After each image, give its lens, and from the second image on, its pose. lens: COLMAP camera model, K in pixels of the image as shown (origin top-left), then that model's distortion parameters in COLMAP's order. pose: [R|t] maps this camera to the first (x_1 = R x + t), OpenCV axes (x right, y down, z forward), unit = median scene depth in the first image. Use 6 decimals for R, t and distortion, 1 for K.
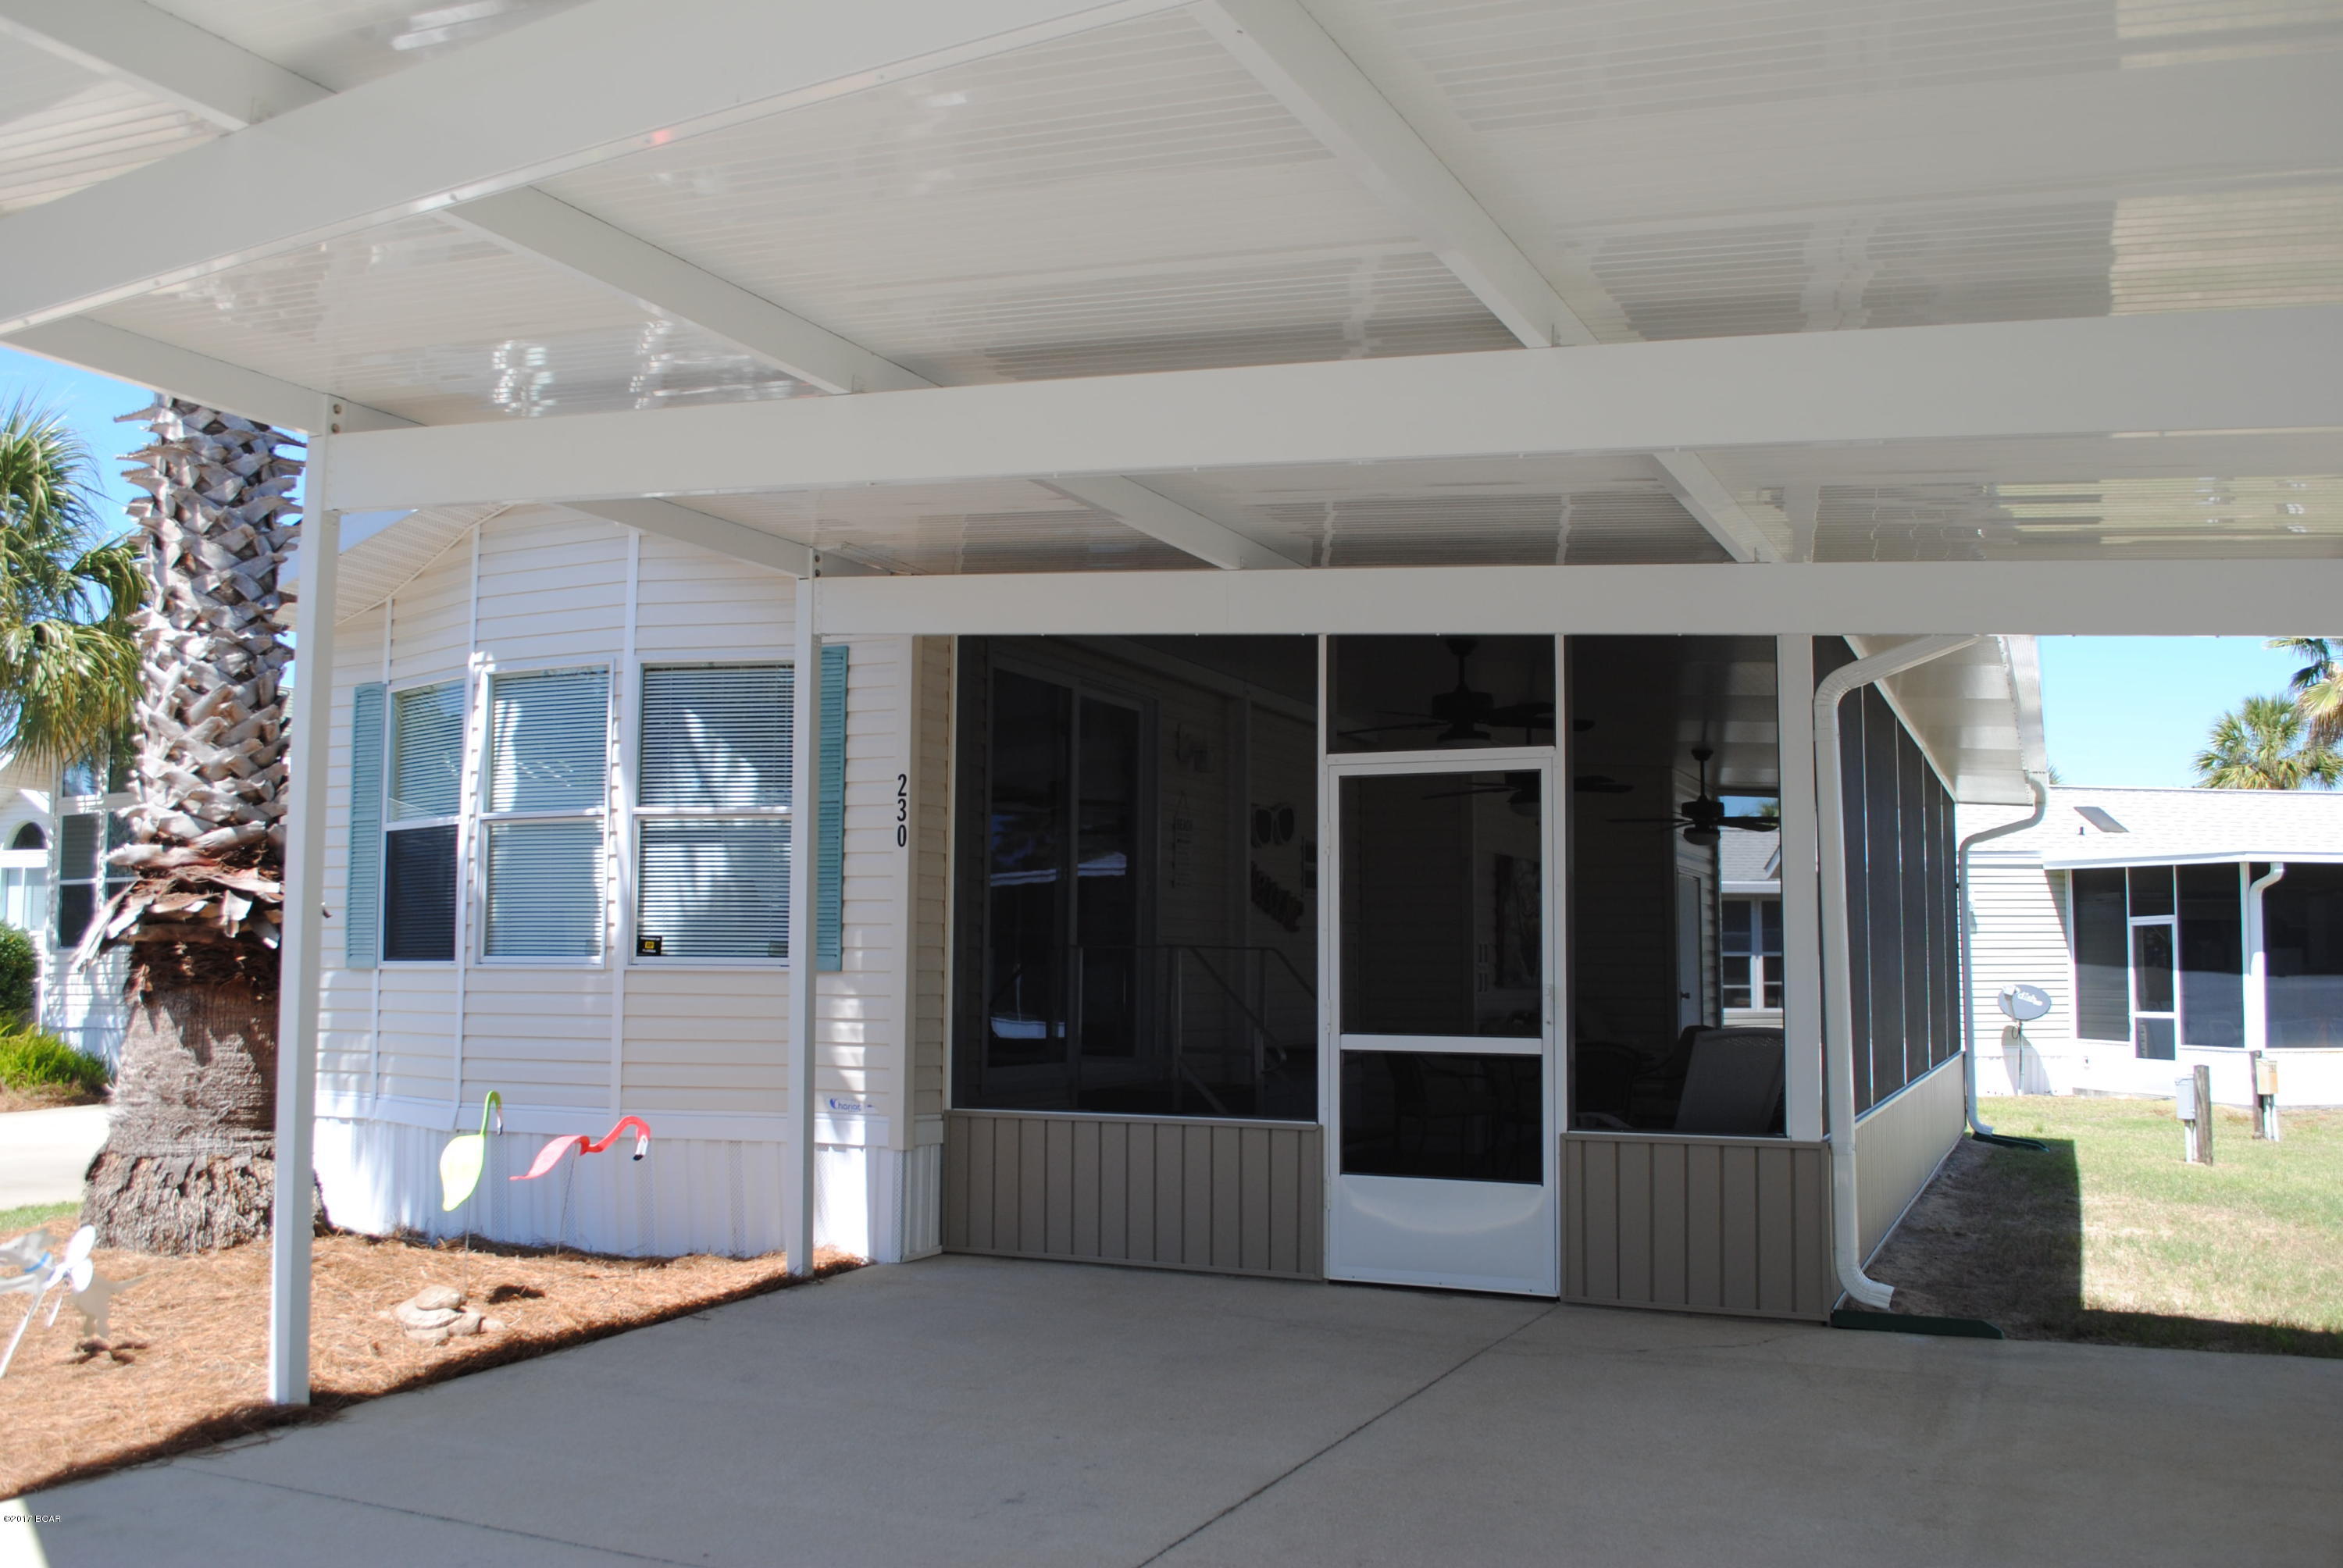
lens RADIAL K [[2013.1, 0, 1177.2], [0, 2013.1, 796.4], [0, 0, 1]] dist [-0.076333, -0.000364]
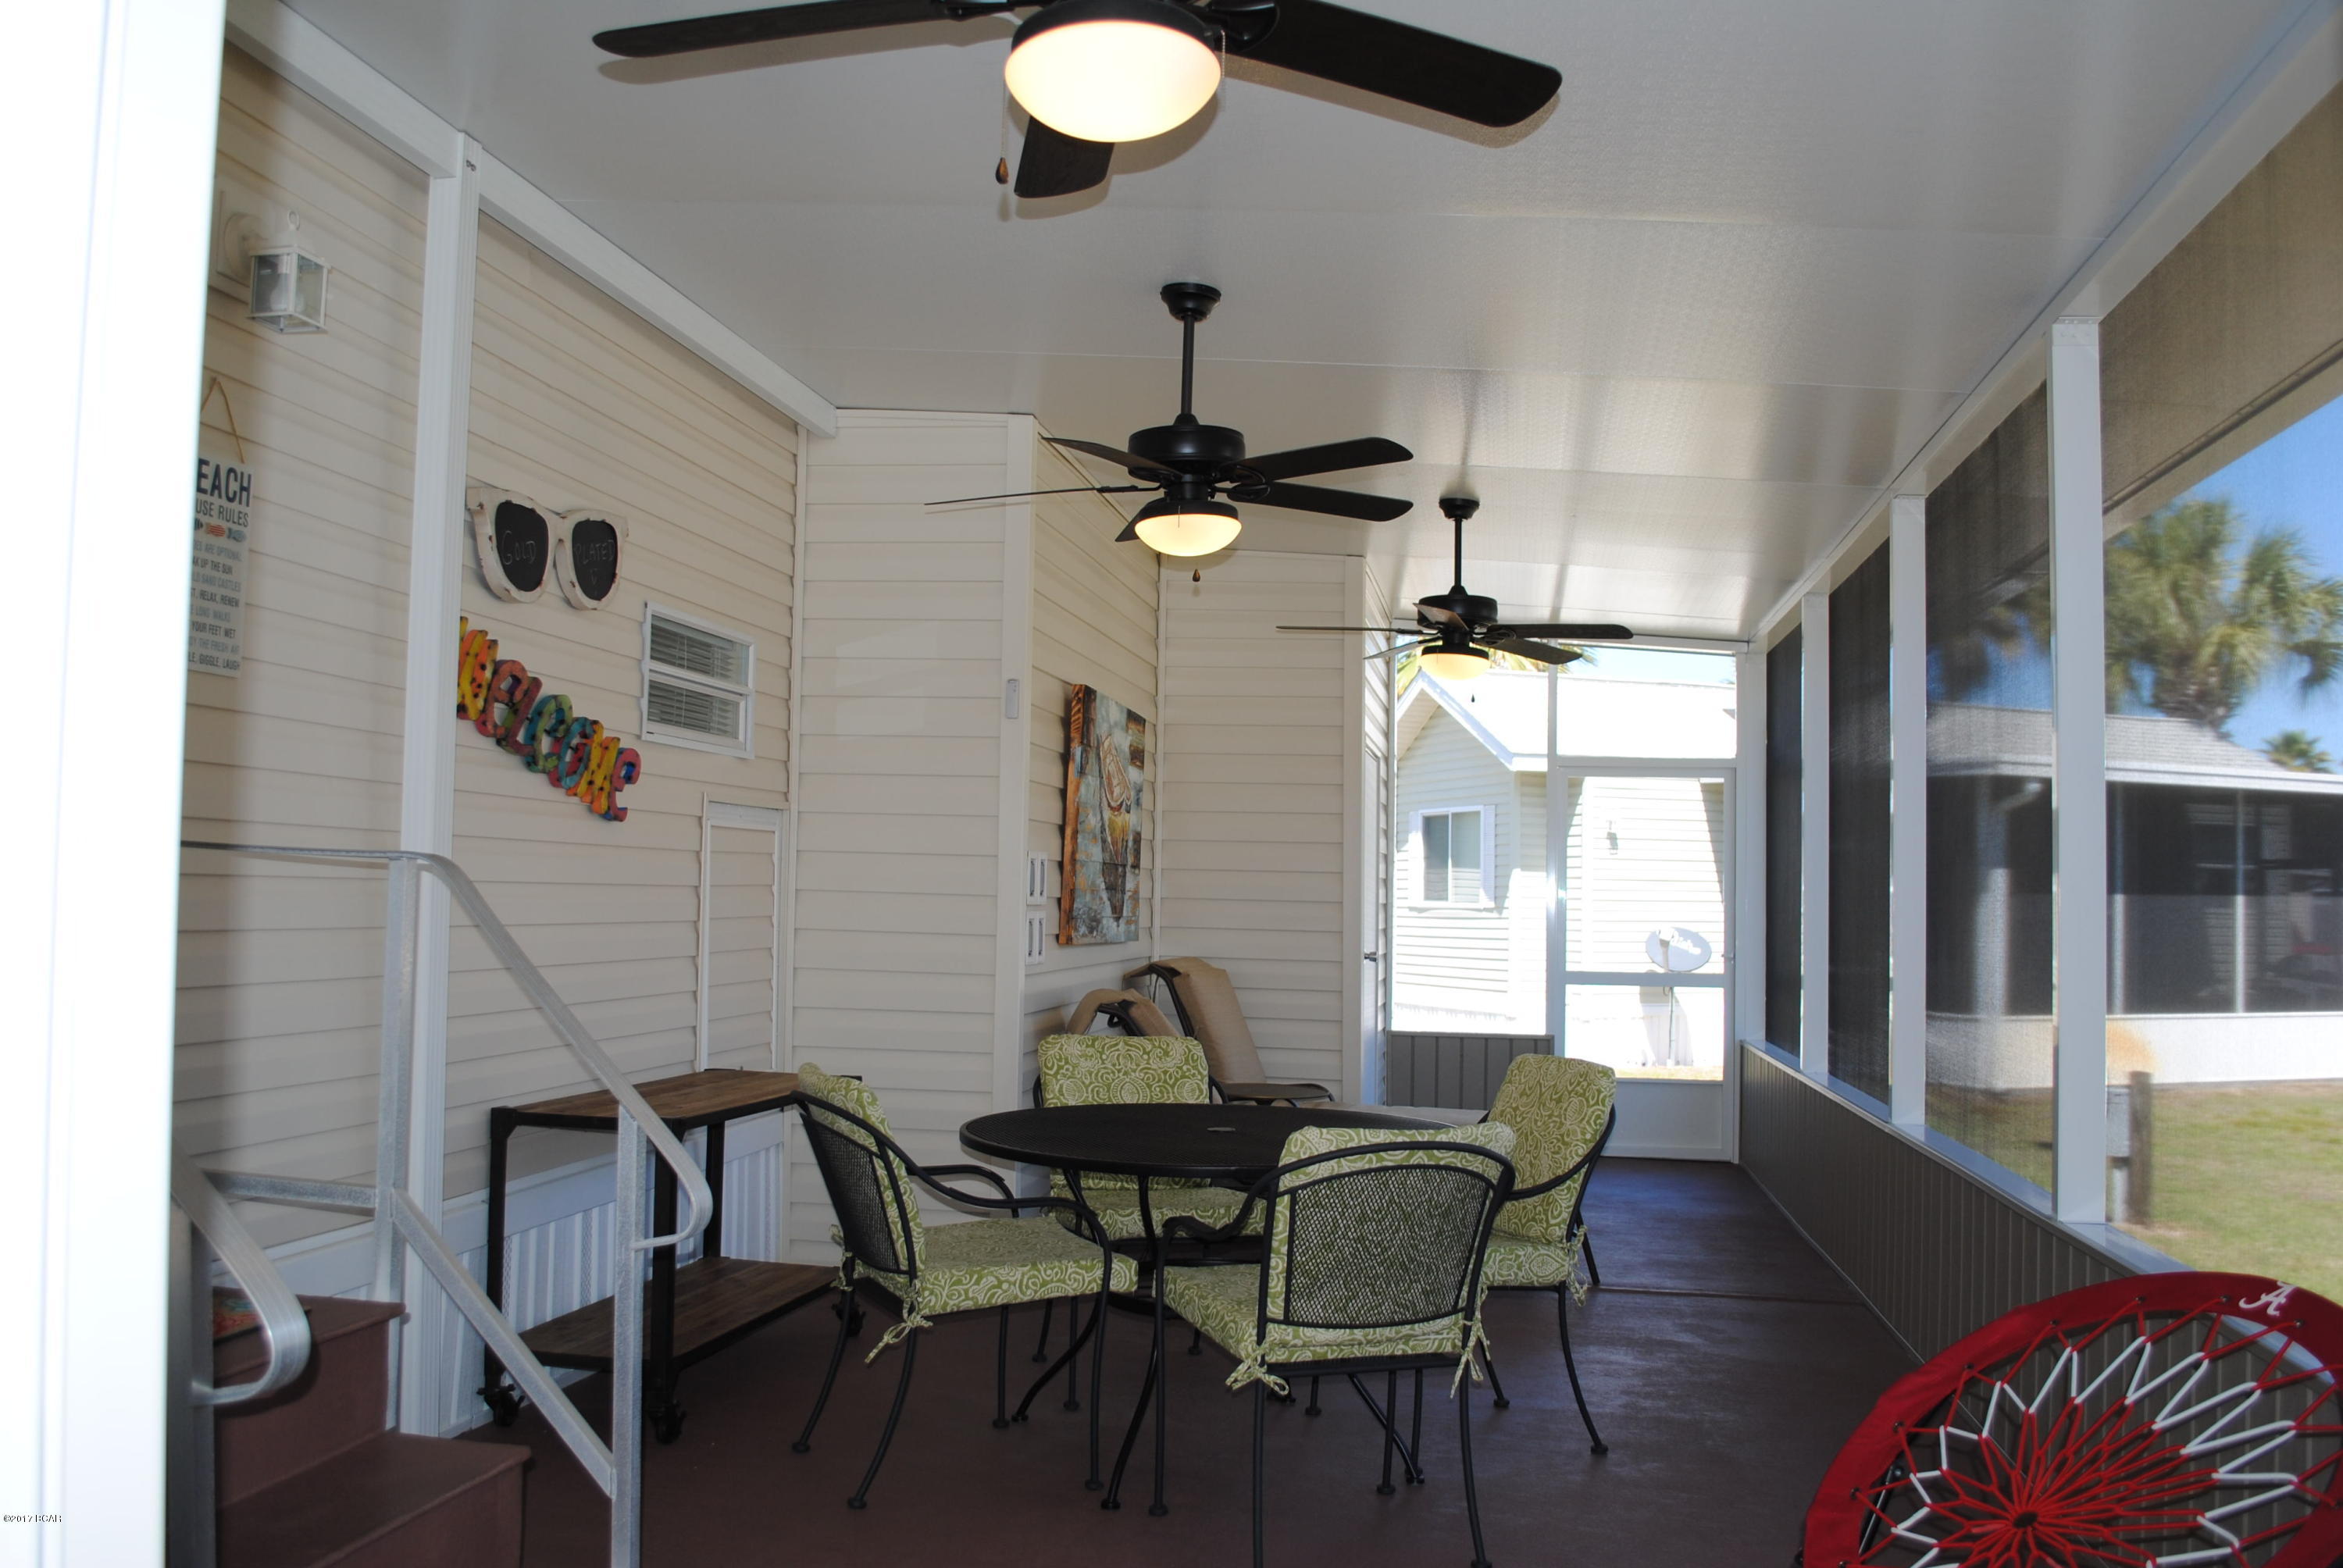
lens RADIAL K [[2013.1, 0, 1177.2], [0, 2013.1, 796.4], [0, 0, 1]] dist [-0.076333, -0.000364]
pose [[0.967996, 0.024540, 0.249763, 0.093779], [-0.034456, 0.998779, 0.035405, 0.059897], [-0.248589, -0.042878, 0.967659, 0.779658]]
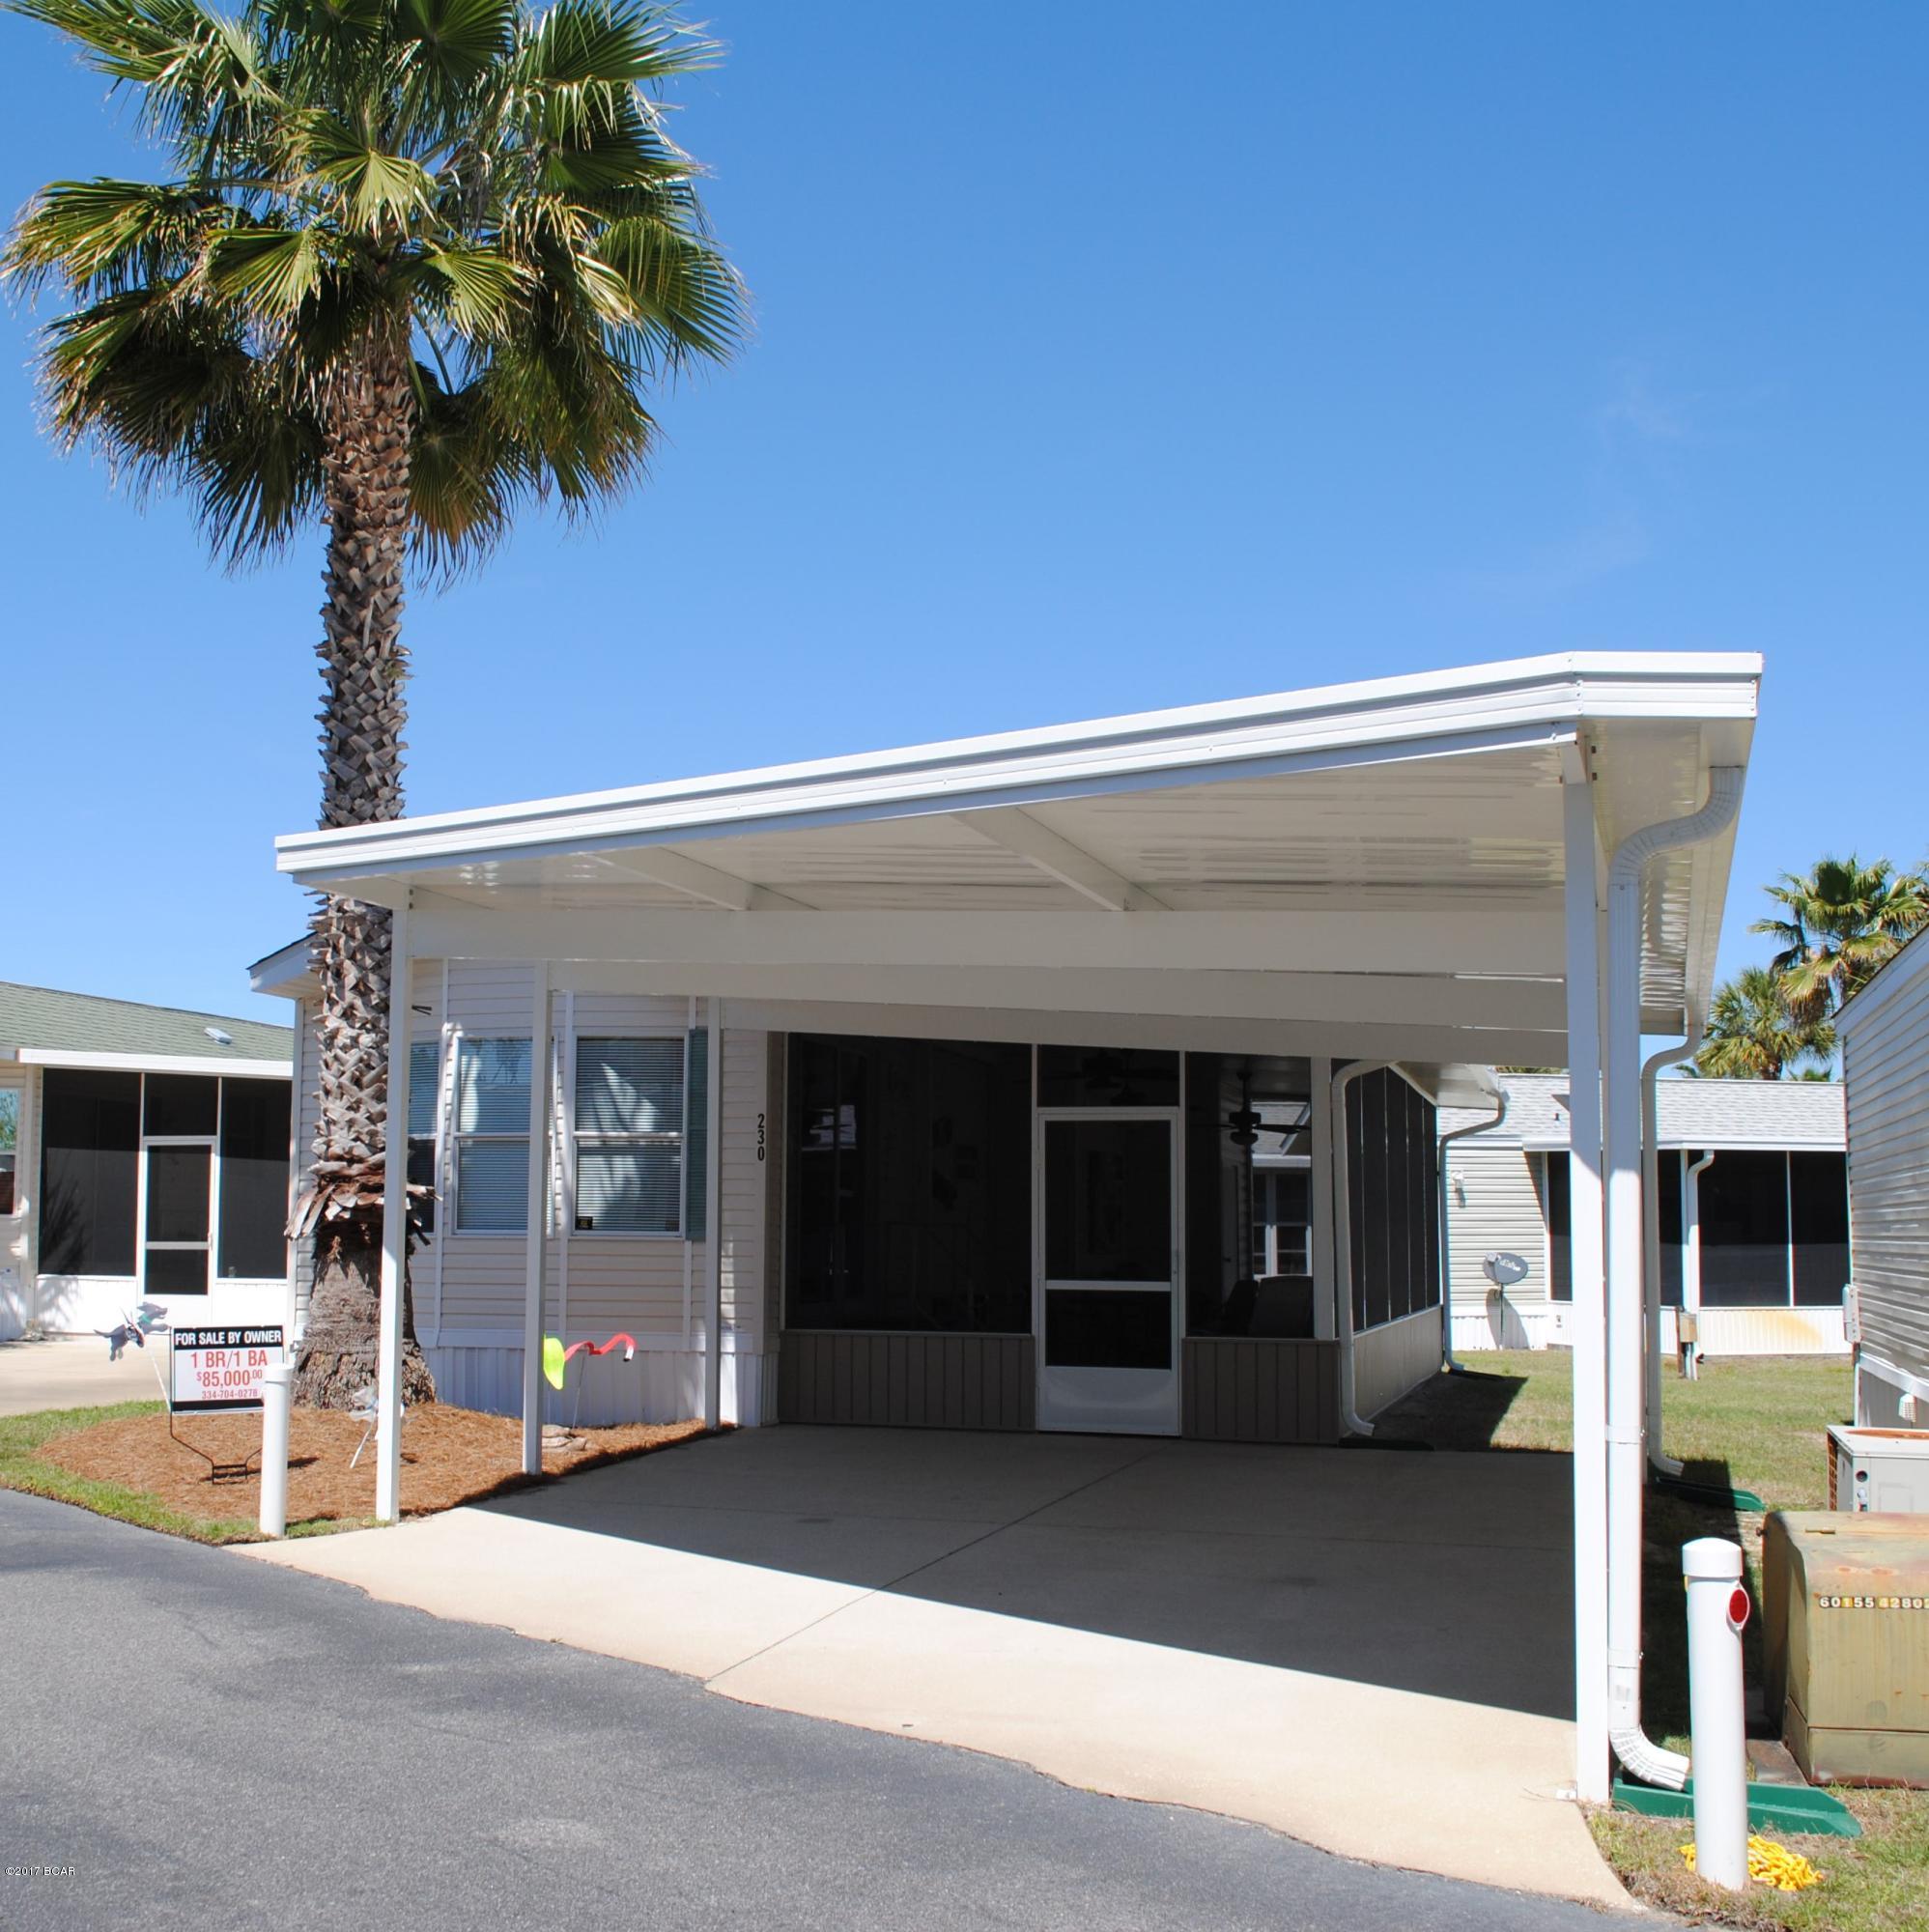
lens RADIAL K [[2309.2, 0, 847.5], [0, 2309.2, 964.3], [0, 0, 1]] dist [-0.086243, -0.001347]
pose [[0.994344, 0.015872, 0.105014, -0.250732], [-0.012656, 0.999432, -0.031225, -0.069354], [-0.105450, 0.029720, 0.993980, -0.762468]]
